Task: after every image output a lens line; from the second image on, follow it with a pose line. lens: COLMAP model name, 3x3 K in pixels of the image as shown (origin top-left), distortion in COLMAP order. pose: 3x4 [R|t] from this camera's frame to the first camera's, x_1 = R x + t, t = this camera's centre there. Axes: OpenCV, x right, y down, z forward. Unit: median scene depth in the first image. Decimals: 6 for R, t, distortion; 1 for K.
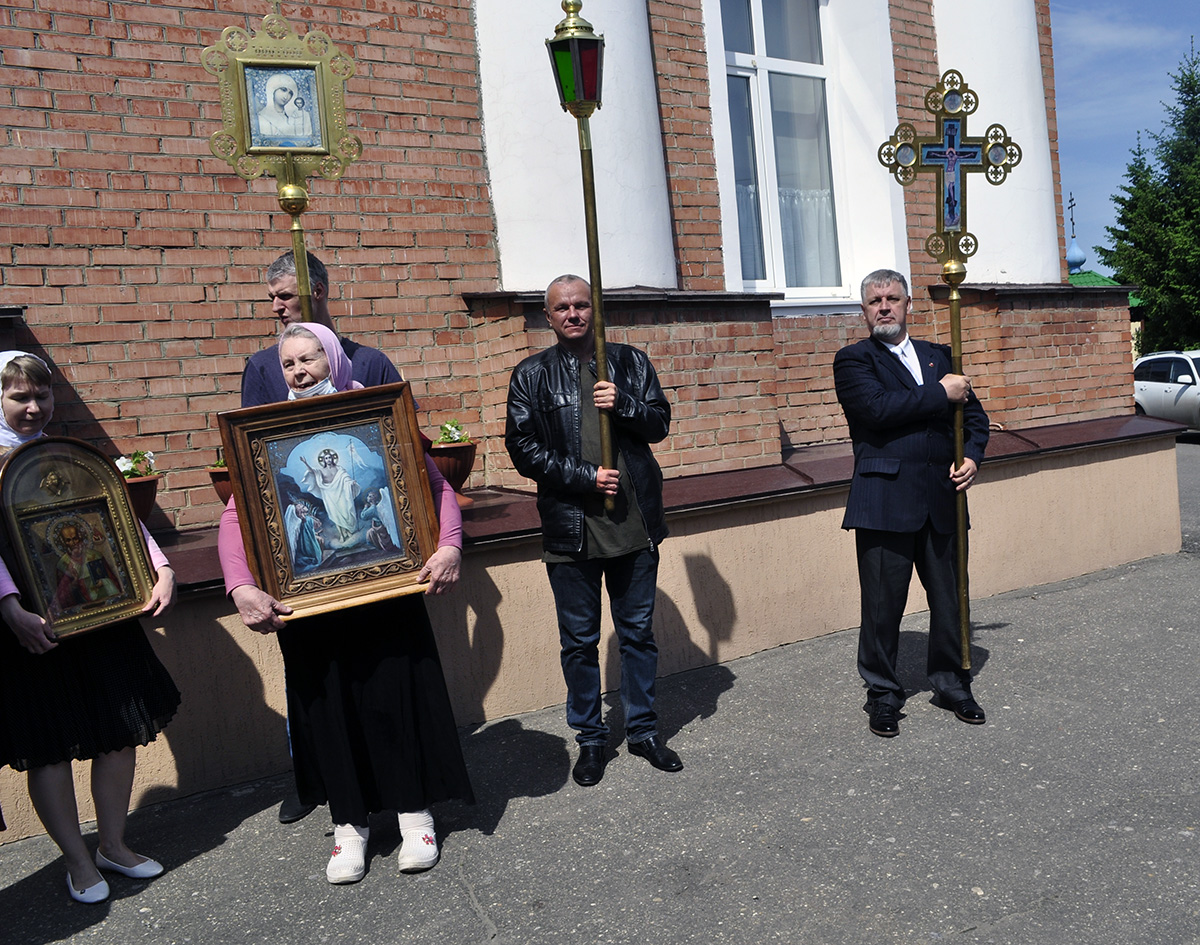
lens RADIAL K [[1144.1, 0, 600.0], [0, 1144.1, 472.5], [0, 0, 1]] dist [-0.010406, 0.002726]
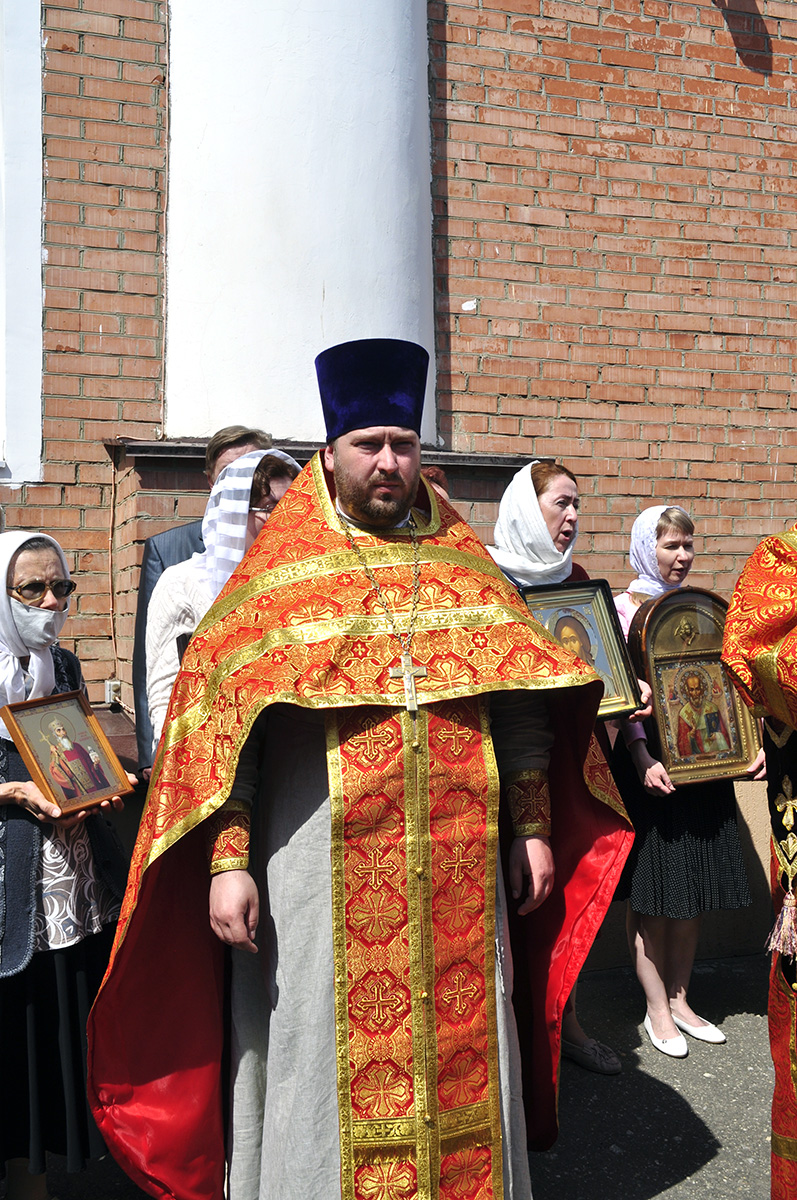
lens RADIAL K [[1257.1, 0, 398.5], [0, 1257.1, 600.0], [0, 0, 1]] dist [-0.019142, 0.018069]
pose [[0.951341, 0.086301, -0.295809, -0.228285], [-0.098072, 0.994861, -0.025160, 0.019509], [0.292117, 0.052946, 0.954916, -0.086548]]
